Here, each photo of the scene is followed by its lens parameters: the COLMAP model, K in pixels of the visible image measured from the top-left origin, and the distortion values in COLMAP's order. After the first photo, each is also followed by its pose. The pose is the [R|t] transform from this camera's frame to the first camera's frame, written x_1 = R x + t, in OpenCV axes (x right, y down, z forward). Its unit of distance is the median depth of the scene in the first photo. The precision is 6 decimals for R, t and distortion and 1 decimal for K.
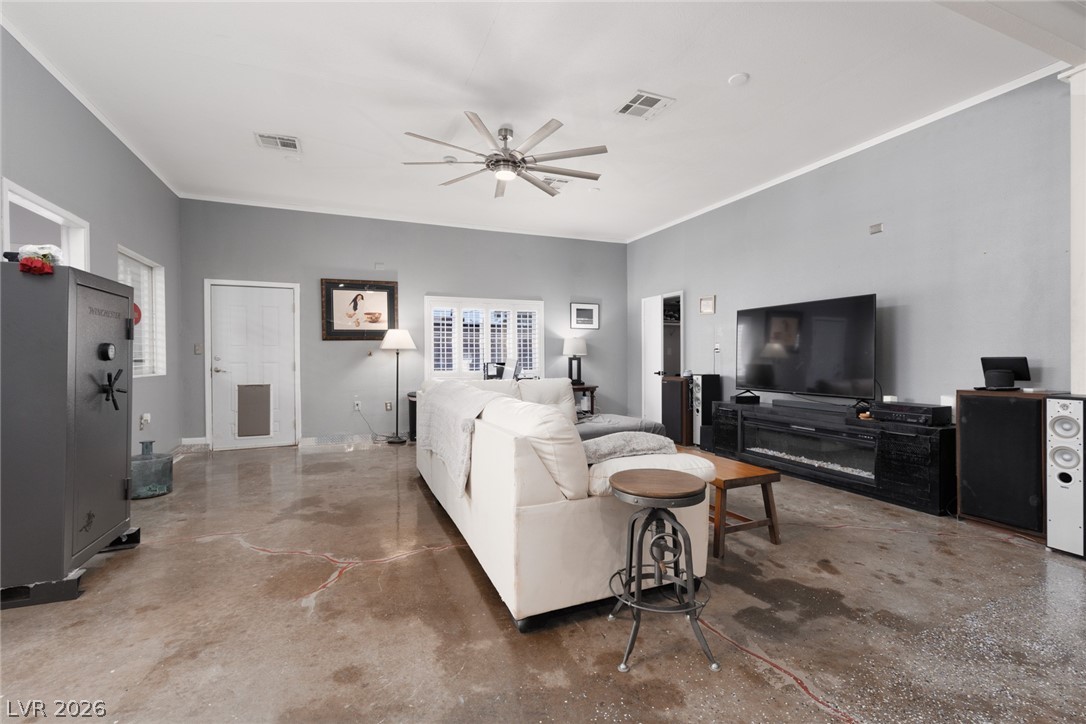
lens RADIAL K [[486.1, 0, 547.1], [0, 486.1, 358.0], [0, 0, 1]] dist [0.004918, -0.000172]
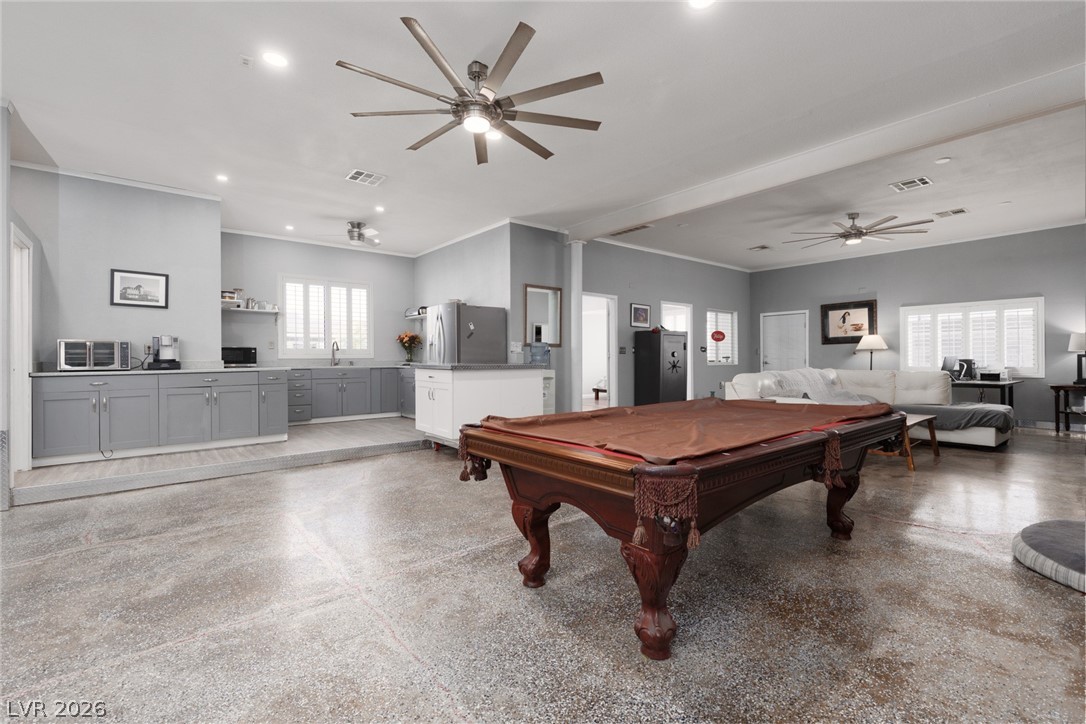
lens RADIAL K [[486.1, 0, 546.6], [0, 486.1, 360.2], [0, 0, 1]] dist [0.004918, -0.000172]
pose [[0.286356, 0.004432, -0.958113, 0.759448], [0.003855, 0.999976, 0.005778, 0.001405], [0.958116, -0.005348, 0.286332, -0.279673]]
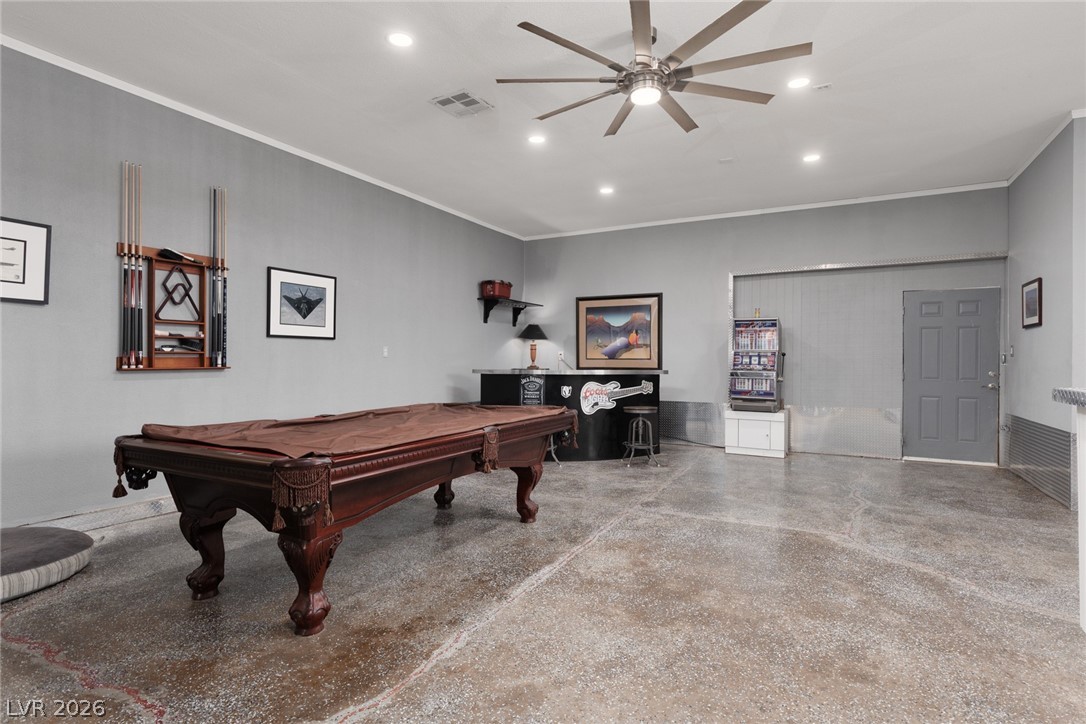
lens RADIAL K [[557.6, 0, 546.6], [0, 557.6, 361.0], [0, 0, 1]] dist [0.002025, -0.001362]
pose [[-0.631343, 0.000242, 0.775504, -0.095727], [-0.002200, 0.999995, -0.002104, 0.000155], [-0.775501, -0.003034, -0.631340, 0.191980]]
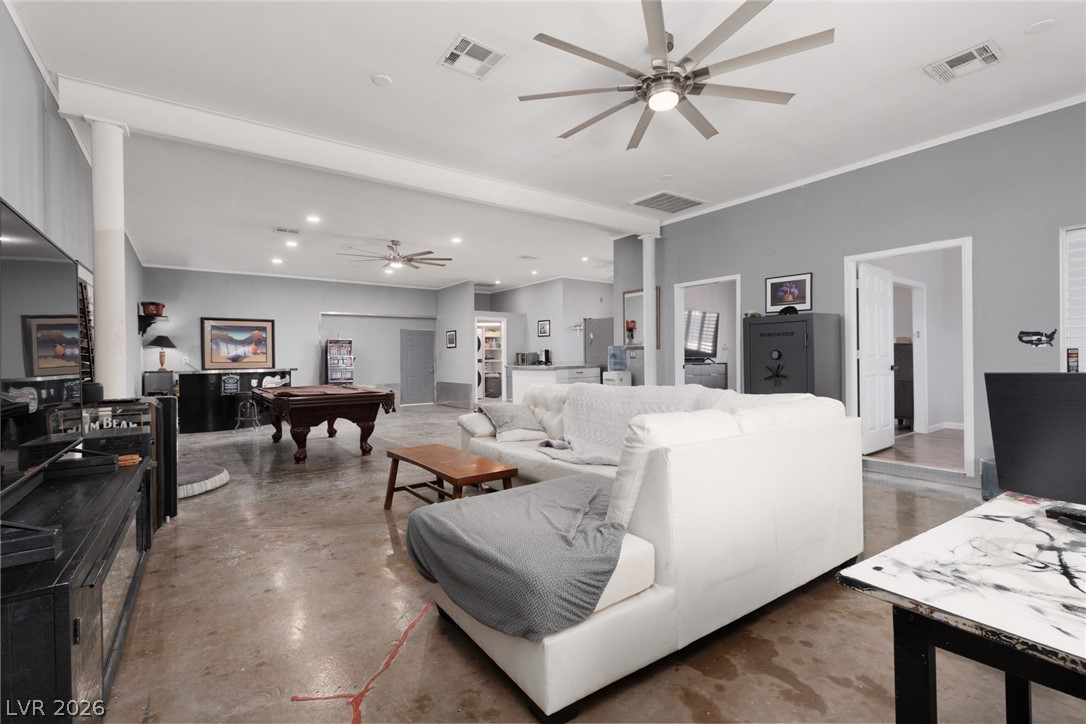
lens RADIAL K [[486.1, 0, 548.9], [0, 486.1, 360.1], [0, 0, 1]] dist [0.004918, -0.000172]
pose [[-0.972596, 0.014143, -0.232072, 0.158984], [0.013791, 0.999900, 0.003141, -0.004820], [0.232093, -0.000145, -0.972694, 1.075599]]
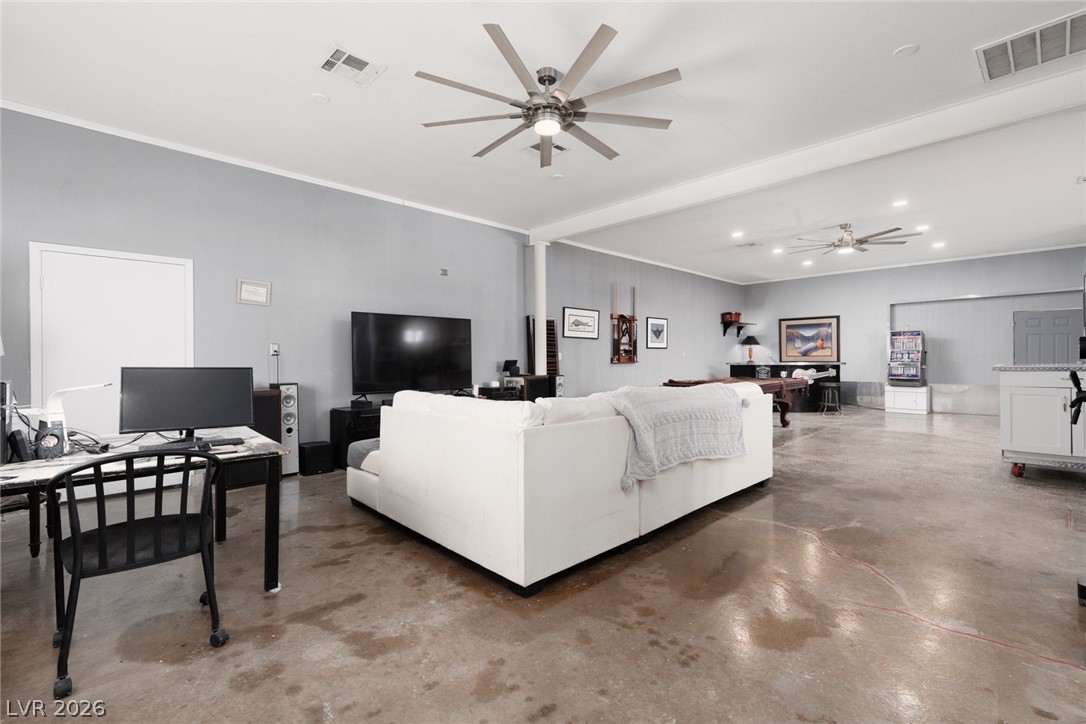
lens RADIAL K [[486.1, 0, 545.4], [0, 486.1, 358.4], [0, 0, 1]] dist [0.004918, -0.000172]
pose [[-0.372588, 0.005745, 0.927979, -0.531096], [0.007715, 0.999965, -0.003093, -0.000574], [-0.927965, 0.006007, -0.372620, 0.849609]]
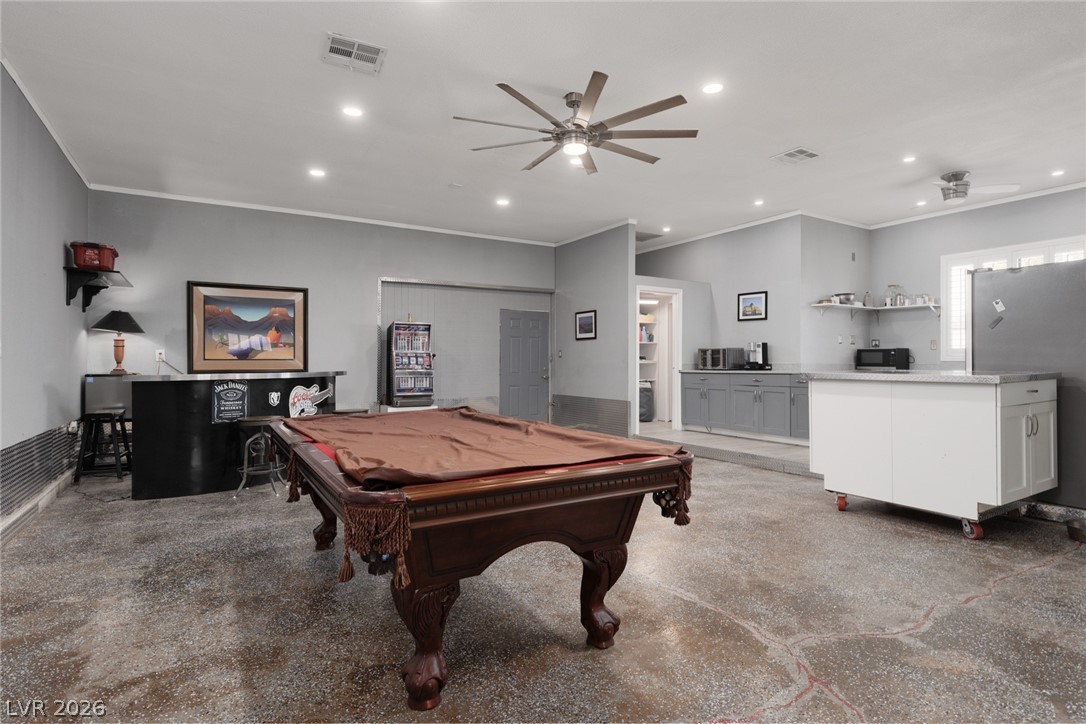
lens RADIAL K [[557.6, 0, 550.6], [0, 557.6, 360.2], [0, 0, 1]] dist [0.002025, -0.001362]
pose [[-0.988543, 0.004117, -0.150880, 0.369281], [0.004363, 0.999990, -0.001300, -0.002024], [0.150873, -0.001944, -0.988551, 0.425307]]
